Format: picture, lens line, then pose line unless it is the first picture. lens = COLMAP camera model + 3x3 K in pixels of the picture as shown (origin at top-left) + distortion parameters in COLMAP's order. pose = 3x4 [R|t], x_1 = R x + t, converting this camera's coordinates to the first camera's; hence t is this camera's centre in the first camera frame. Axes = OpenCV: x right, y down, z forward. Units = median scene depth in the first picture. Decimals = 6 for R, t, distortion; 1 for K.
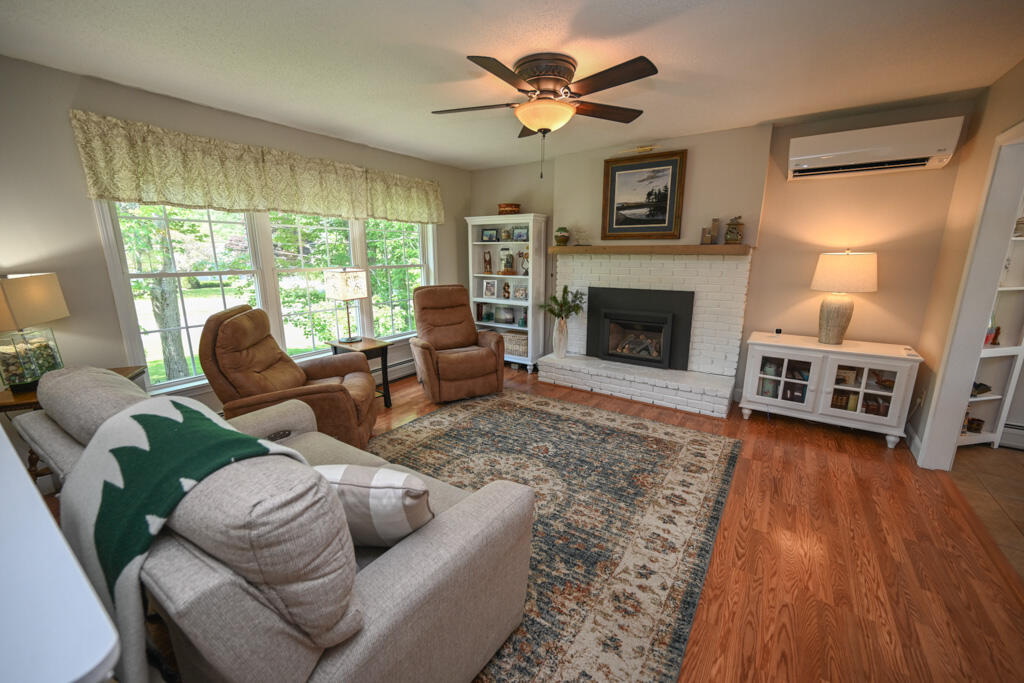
lens RADIAL K [[408.5, 0, 513.8], [0, 408.5, 344.7], [0, 0, 1]] dist [-0.014503, -0.000024]
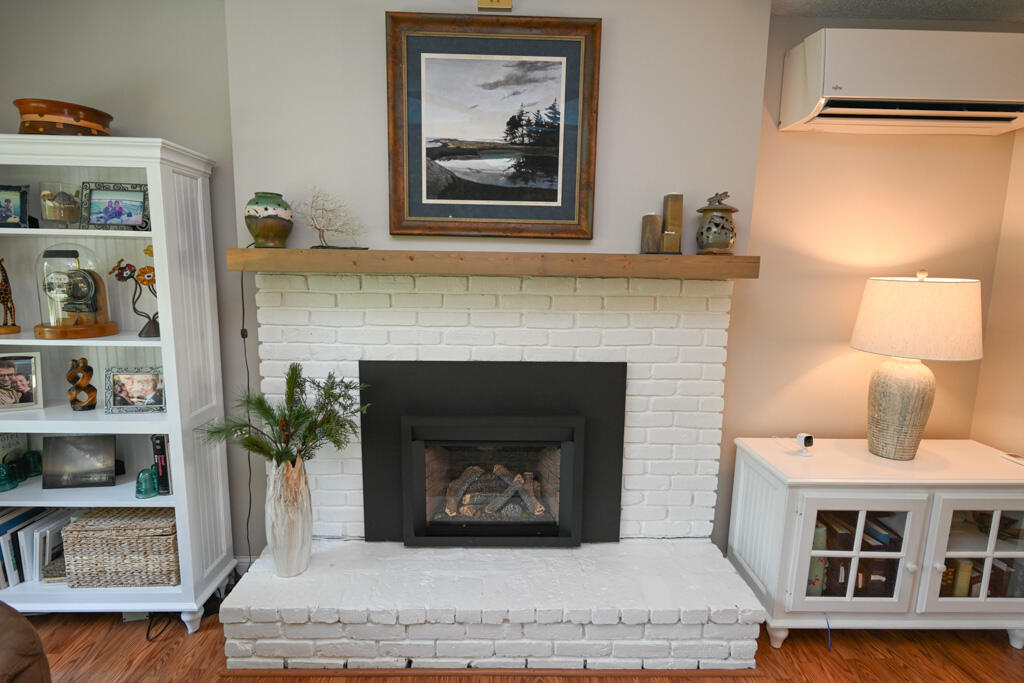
lens RADIAL K [[512.9, 0, 514.5], [0, 512.9, 343.5], [0, 0, 1]] dist [-0.001288, -0.001517]
pose [[0.816771, -0.071840, 0.572472, 0.034168], [0.109475, 0.993490, -0.031519, -0.128510], [-0.566481, 0.088415, 0.819318, 0.546431]]
